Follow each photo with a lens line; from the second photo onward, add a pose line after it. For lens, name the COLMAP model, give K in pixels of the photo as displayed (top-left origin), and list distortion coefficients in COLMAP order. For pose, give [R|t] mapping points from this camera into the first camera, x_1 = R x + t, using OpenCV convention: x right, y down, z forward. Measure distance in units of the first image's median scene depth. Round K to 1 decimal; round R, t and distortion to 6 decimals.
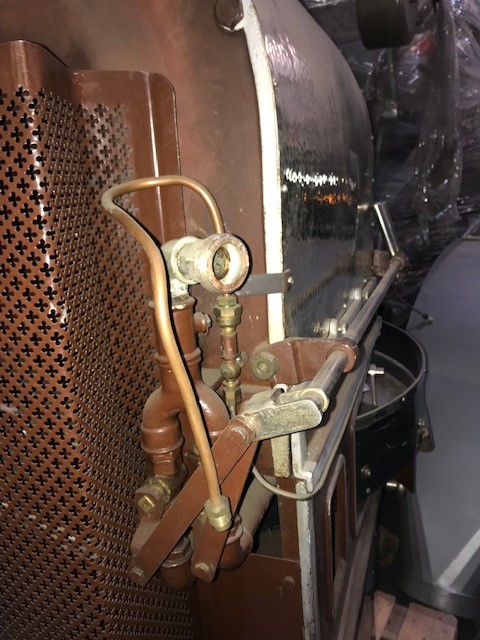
lens RADIAL K [[523.6, 0, 243.5], [0, 523.6, 319.9], [0, 0, 1]] dist [-0.000781, -0.011448]
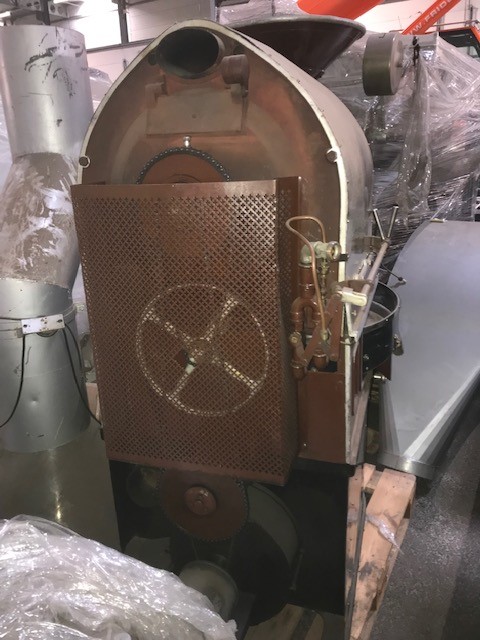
lens RADIAL K [[523.6, 0, 236.7], [0, 523.6, 318.6], [0, 0, 1]] dist [-0.000781, -0.011448]
pose [[0.999430, 0.011042, 0.031895, -0.172437], [-0.013037, 0.997928, 0.063013, 0.023454], [-0.031133, -0.063393, 0.997503, -0.501051]]
